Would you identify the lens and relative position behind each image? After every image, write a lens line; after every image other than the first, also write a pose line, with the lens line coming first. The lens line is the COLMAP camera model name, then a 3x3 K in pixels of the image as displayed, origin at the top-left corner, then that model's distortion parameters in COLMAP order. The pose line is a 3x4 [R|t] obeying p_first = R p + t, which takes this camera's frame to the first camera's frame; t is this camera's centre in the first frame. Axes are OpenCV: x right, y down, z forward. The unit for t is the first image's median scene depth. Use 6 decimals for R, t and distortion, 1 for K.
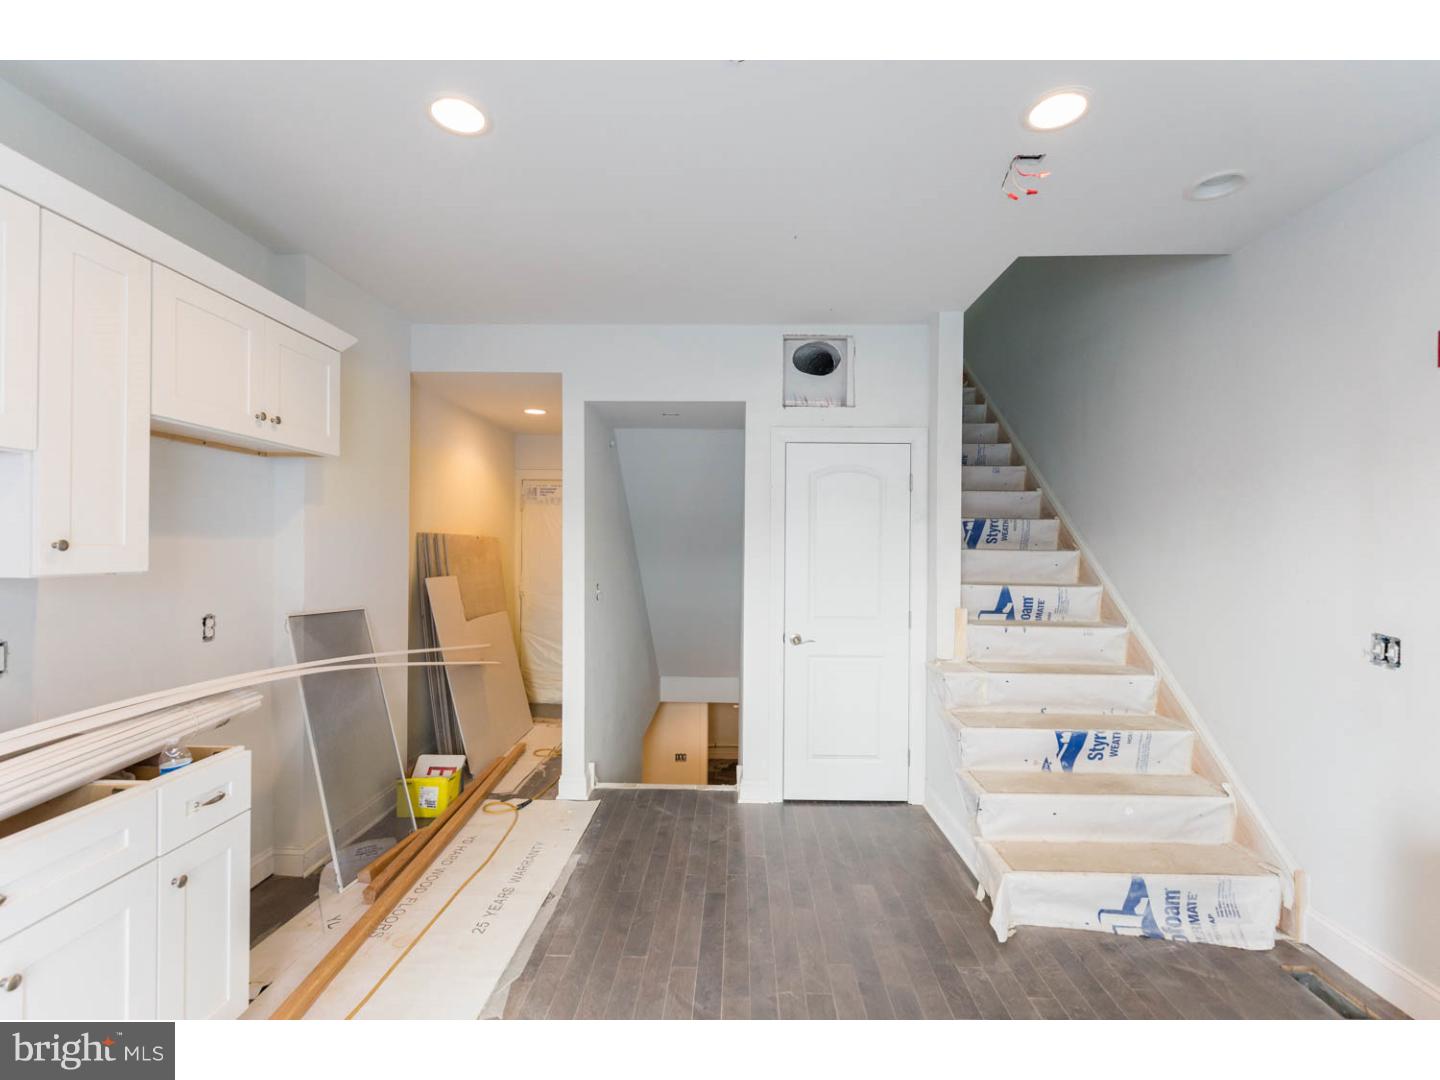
lens RADIAL K [[660.0, 0, 720.0], [0, 660.0, 540.0], [0, 0, 1]] dist [-0.001802, -0.000037]
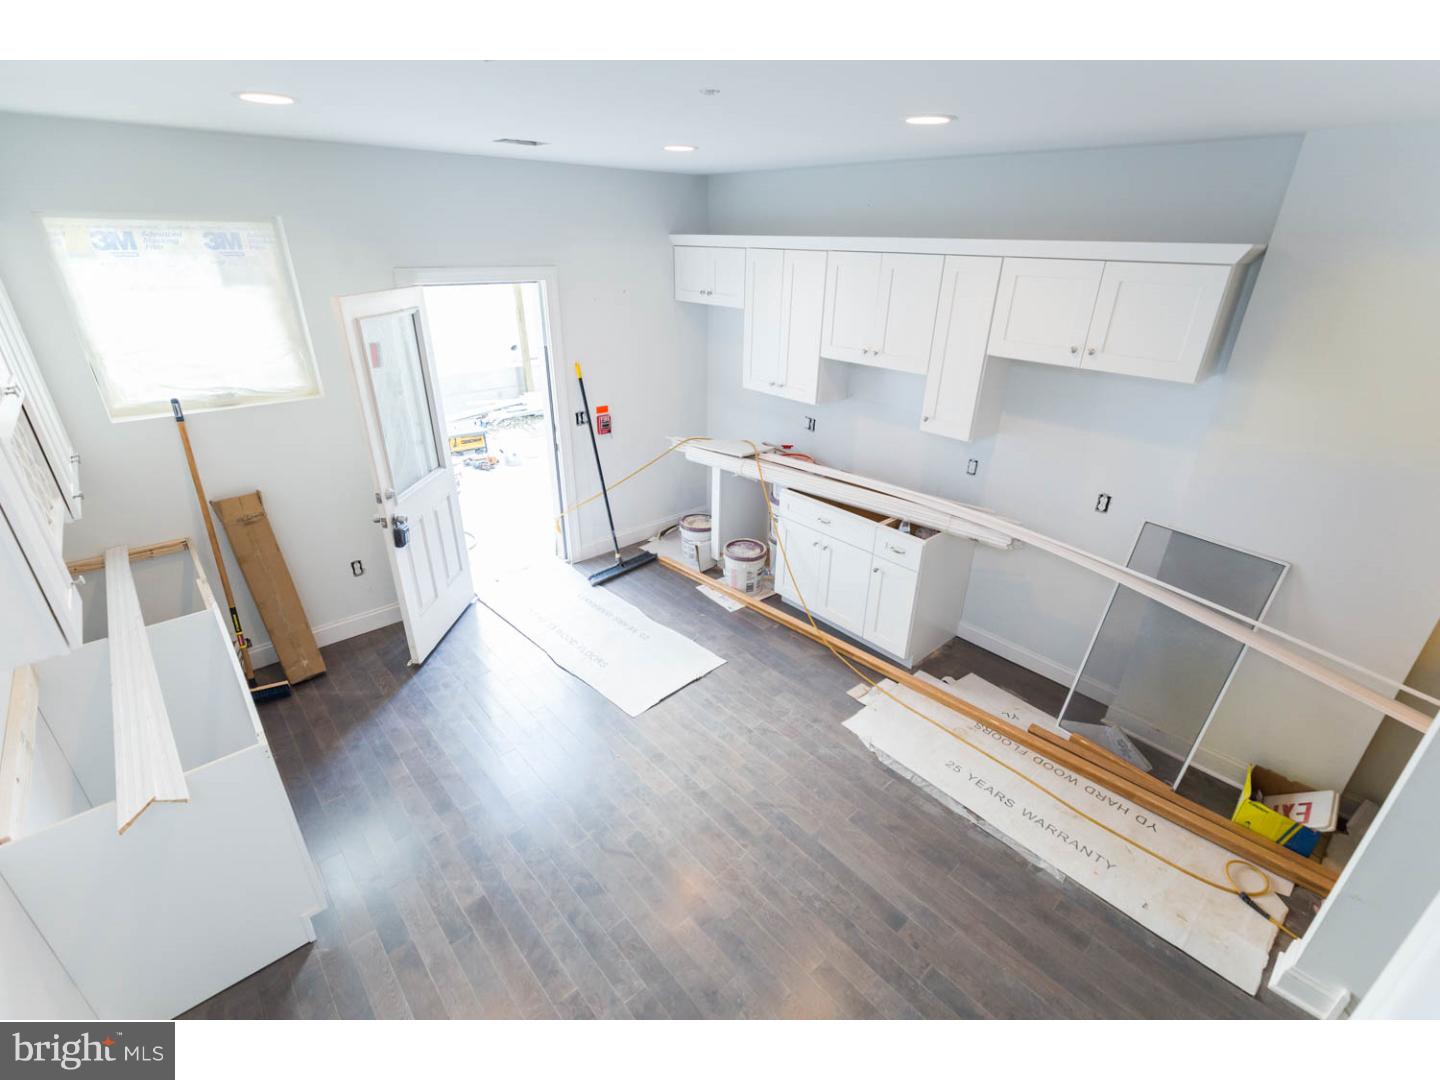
lens RADIAL K [[646.7, 0, 720.0], [0, 646.7, 540.0], [0, 0, 1]] dist [0.000148, -0.000072]
pose [[-0.728257, 0.273655, -0.628296, 0.599561], [-0.011879, 0.911634, 0.410832, -0.310598], [0.685201, 0.306655, -0.660653, 1.280877]]
